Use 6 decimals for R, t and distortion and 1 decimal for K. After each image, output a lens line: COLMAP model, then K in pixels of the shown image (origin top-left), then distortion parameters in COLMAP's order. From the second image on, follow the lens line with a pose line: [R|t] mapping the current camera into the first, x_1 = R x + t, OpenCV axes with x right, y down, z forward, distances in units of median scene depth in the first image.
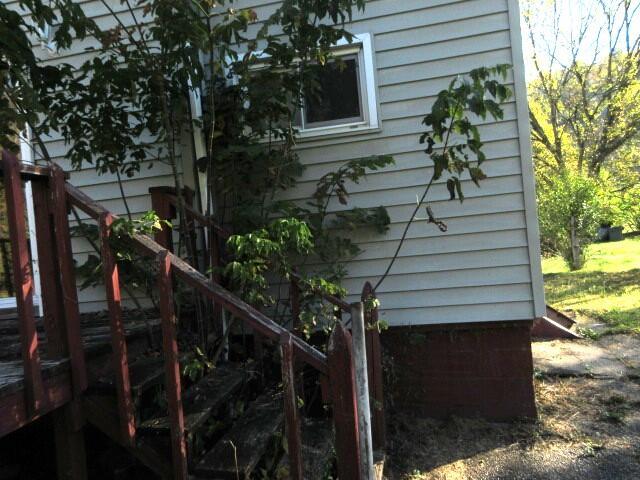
lens RADIAL K [[476.9, 0, 320.0], [0, 476.9, 240.0], [0, 0, 1]] dist [0.003473, -0.000186]
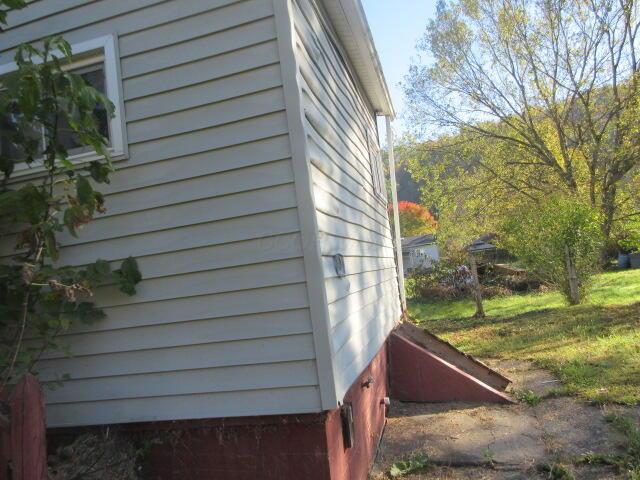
lens RADIAL K [[476.9, 0, 320.0], [0, 476.9, 240.0], [0, 0, 1]] dist [0.003473, -0.000186]
pose [[0.997310, -0.037332, -0.063074, 0.288517], [0.032715, 0.996816, -0.072714, -0.020211], [0.065587, 0.070455, 0.995356, 0.164881]]
